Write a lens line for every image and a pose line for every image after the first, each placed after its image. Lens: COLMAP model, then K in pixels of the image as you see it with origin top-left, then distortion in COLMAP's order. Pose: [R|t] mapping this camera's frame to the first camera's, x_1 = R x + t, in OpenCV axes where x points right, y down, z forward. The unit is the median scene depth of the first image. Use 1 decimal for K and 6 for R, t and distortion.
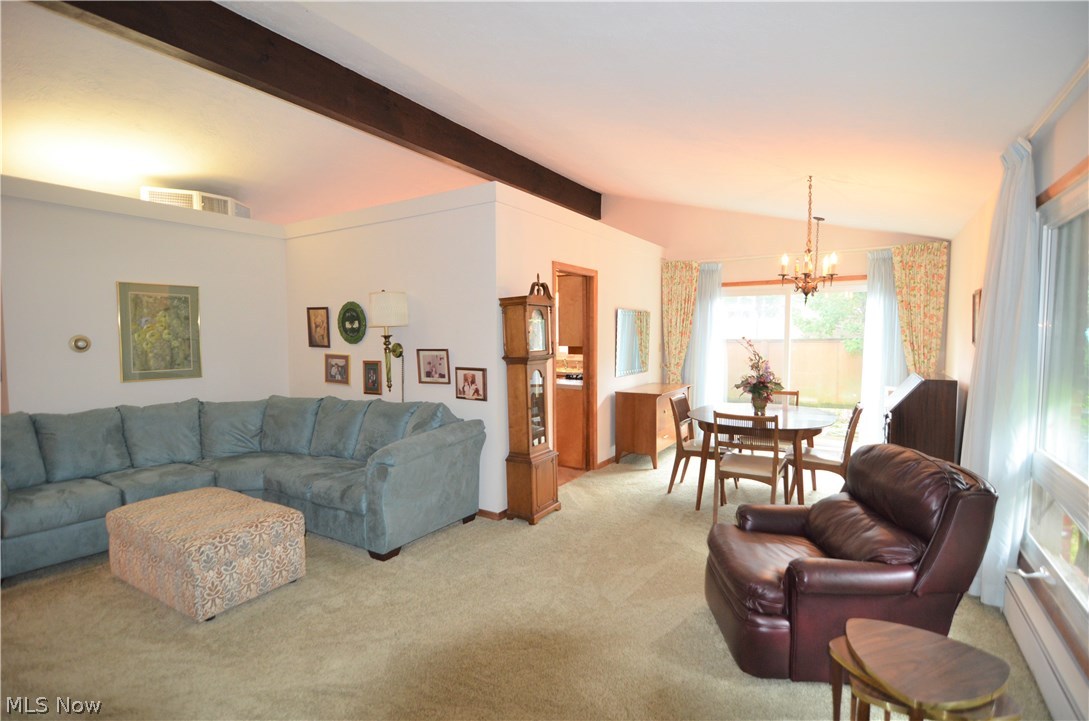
lens RADIAL K [[512.4, 0, 539.8], [0, 512.4, 367.0], [0, 0, 1]] dist [-0.017226, -0.005182]
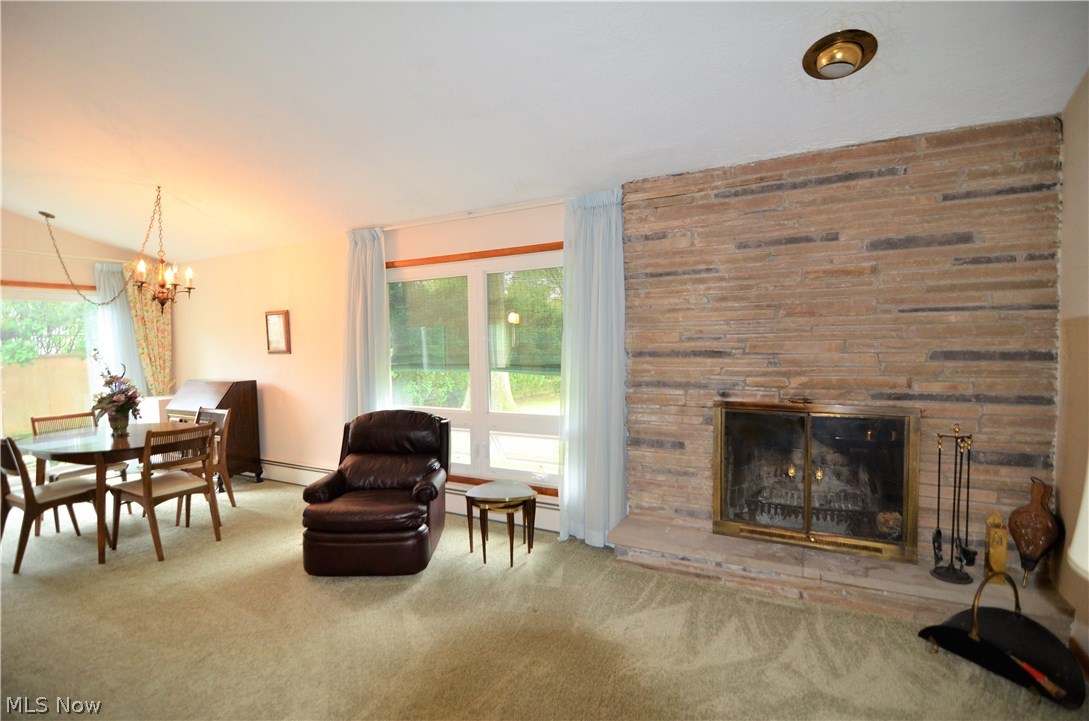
lens RADIAL K [[512.4, 0, 542.7], [0, 512.4, 357.7], [0, 0, 1]] dist [-0.017226, -0.005182]
pose [[-0.086889, -0.020922, 0.995998, -0.781213], [0.079545, 0.996442, 0.027870, -0.012754], [-0.993037, 0.081649, -0.084916, 0.537130]]
